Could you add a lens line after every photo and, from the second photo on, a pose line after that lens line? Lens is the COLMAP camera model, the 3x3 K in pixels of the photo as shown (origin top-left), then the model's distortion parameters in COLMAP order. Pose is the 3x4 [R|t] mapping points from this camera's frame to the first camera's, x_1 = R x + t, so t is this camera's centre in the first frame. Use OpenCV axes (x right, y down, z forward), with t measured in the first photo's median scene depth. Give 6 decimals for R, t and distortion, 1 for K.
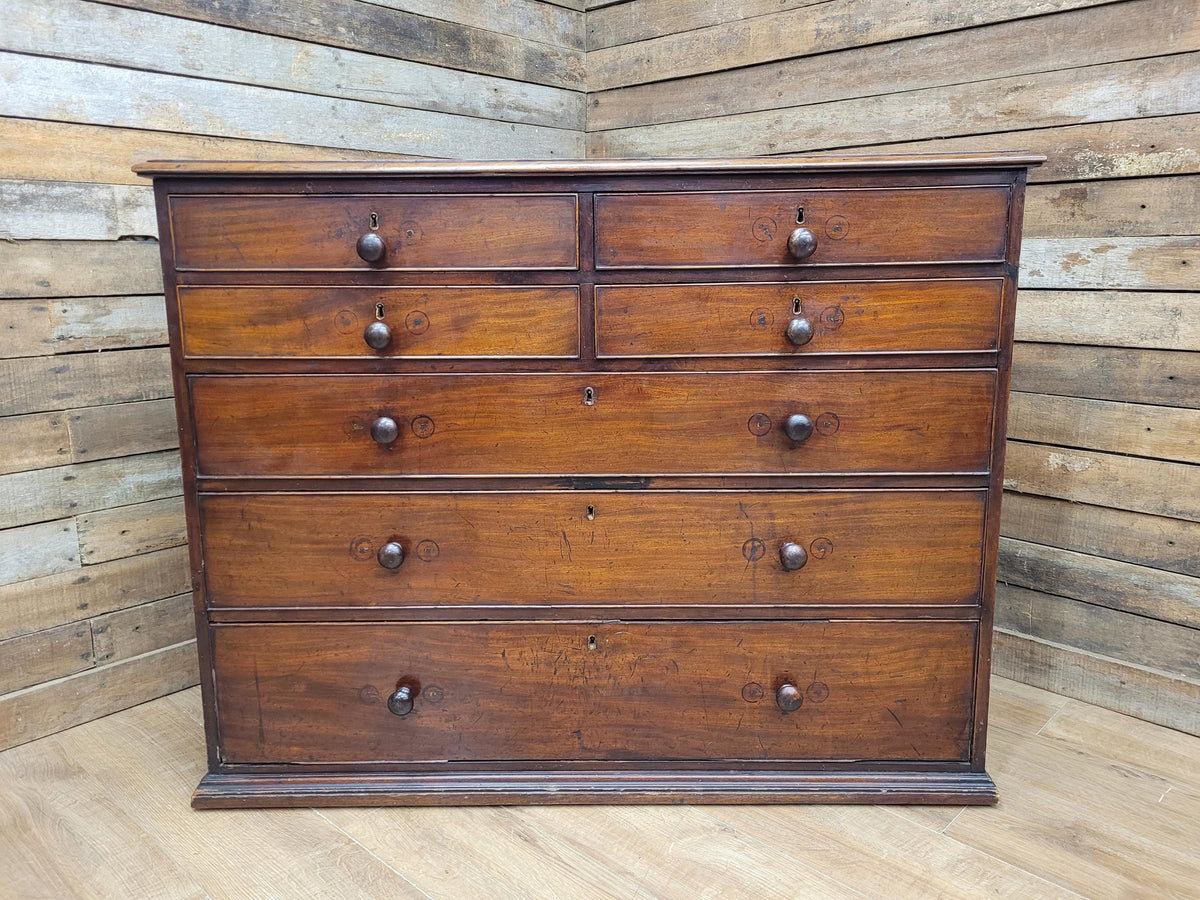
lens RADIAL K [[896.4, 0, 600.1], [0, 896.4, 442.6], [0, 0, 1]] dist [0.056683, -0.047094]
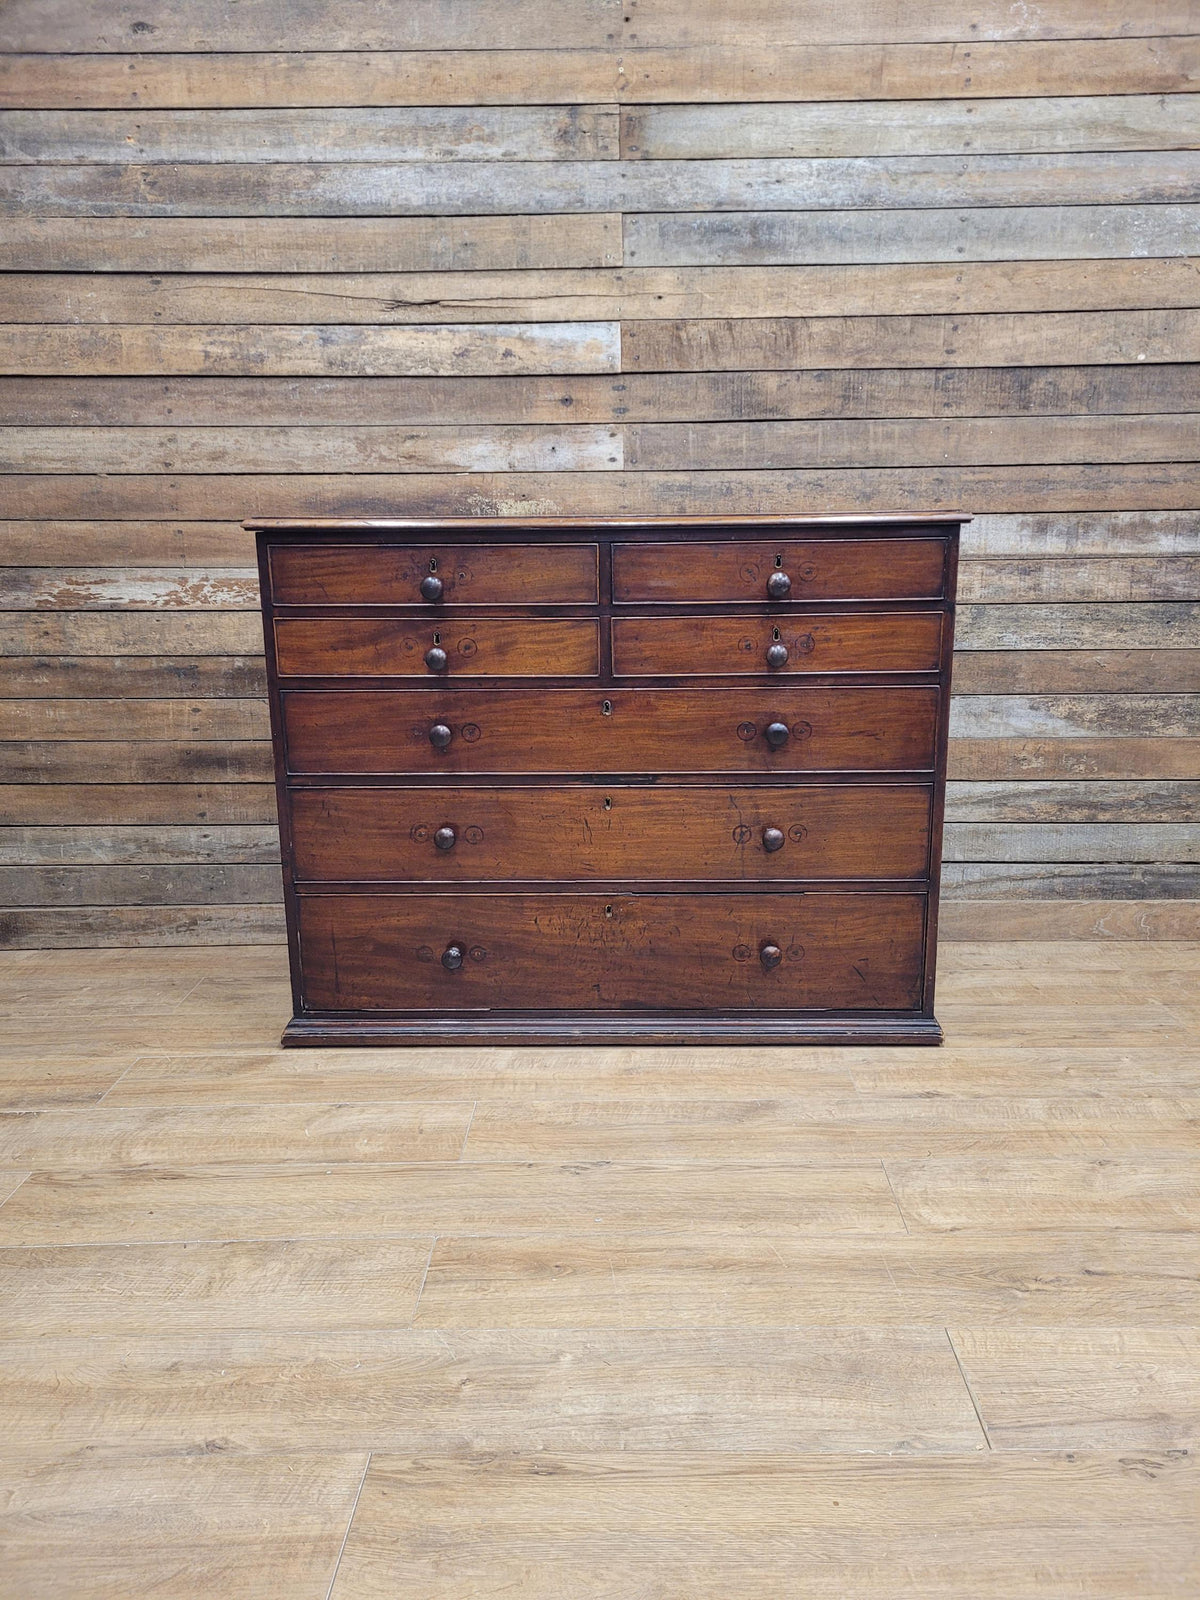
lens RADIAL K [[1187.1, 0, 628.1], [0, 1187.1, 823.5], [0, 0, 1]] dist [0.049861, -0.026912]
pose [[0.736164, -0.169514, 0.655231, -0.417893], [0.144000, 0.985189, 0.093089, -0.008551], [-0.661307, 0.025825, 0.749671, -0.304209]]
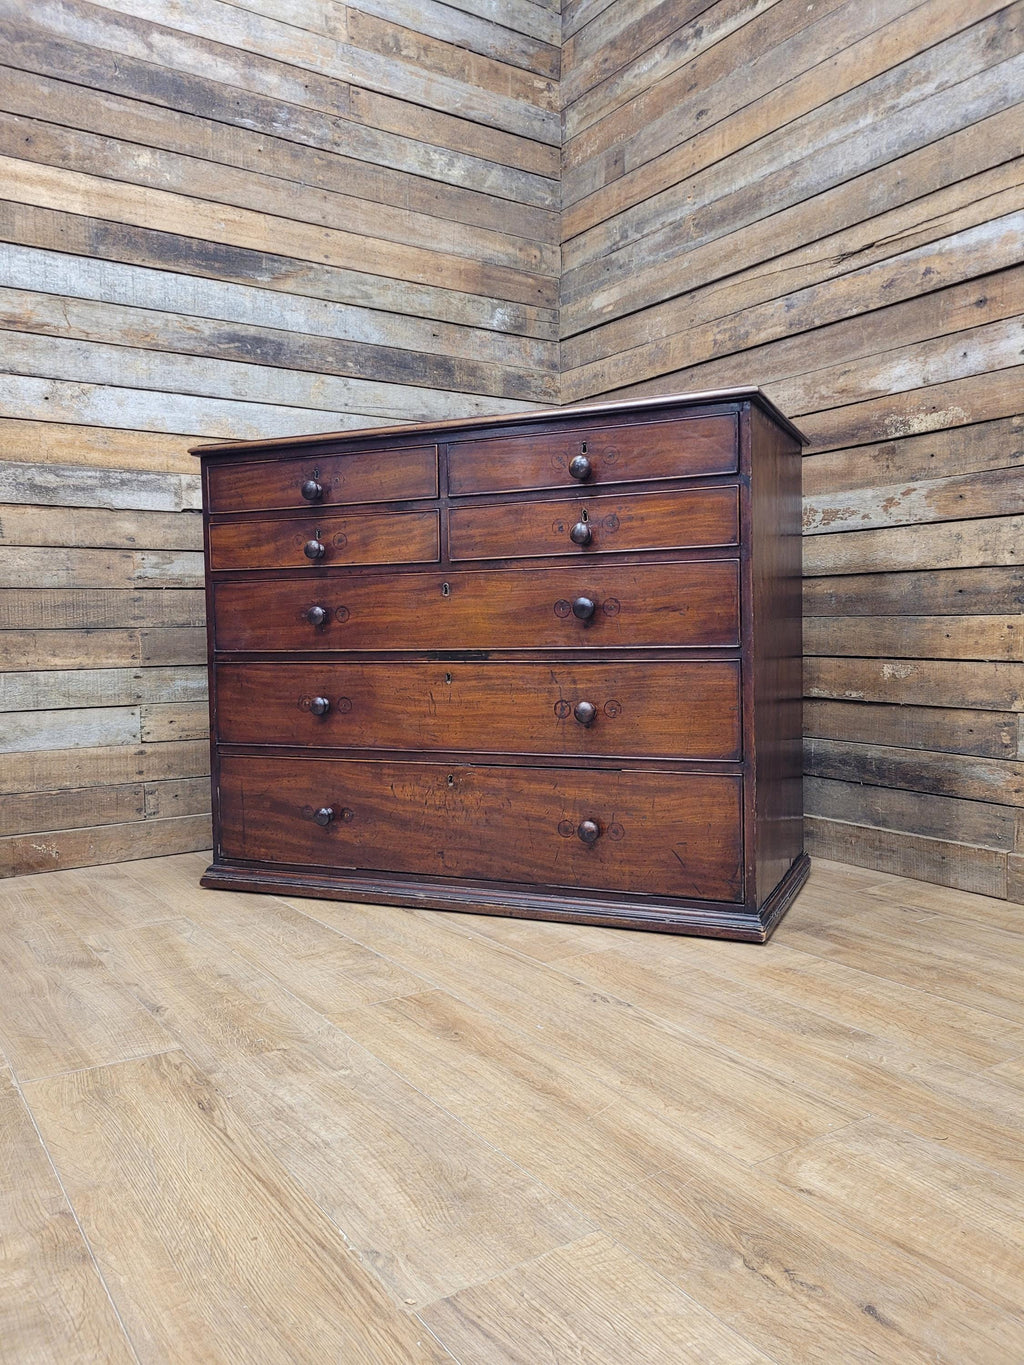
lens RADIAL K [[1019.6, 0, 533.9], [0, 1019.6, 698.1], [0, 0, 1]] dist [0.056683, -0.047094]
pose [[0.977421, 0.005345, -0.211234, 0.344087], [-0.032260, 0.991736, -0.124177, 0.243401], [0.208824, 0.128187, 0.969516, -0.400720]]
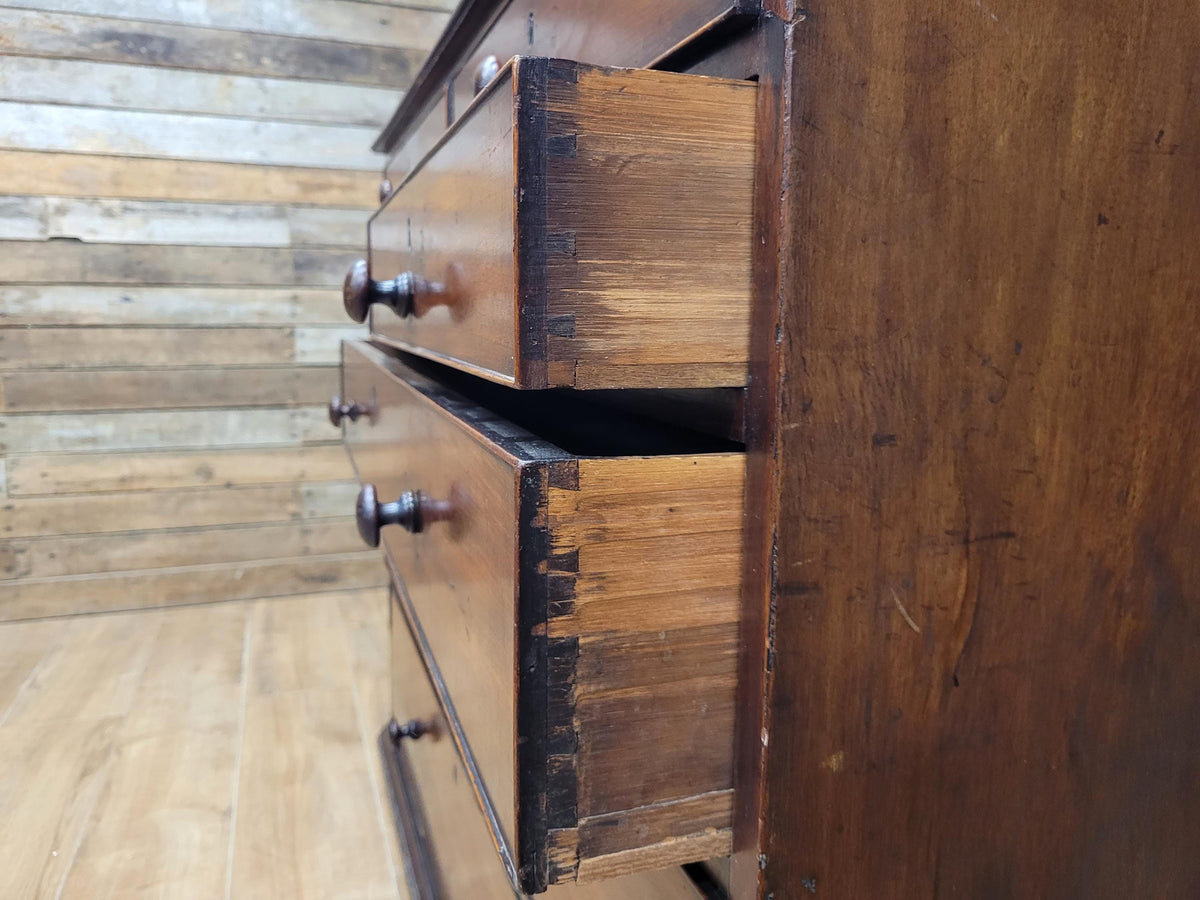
lens RADIAL K [[896.4, 0, 595.0], [0, 896.4, 443.2], [0, 0, 1]] dist [0.056683, -0.047094]
pose [[0.881711, 0.067180, -0.466983, 0.730154], [-0.101406, 0.993661, -0.048516, 0.041459], [0.460764, 0.090132, 0.882934, 0.252524]]
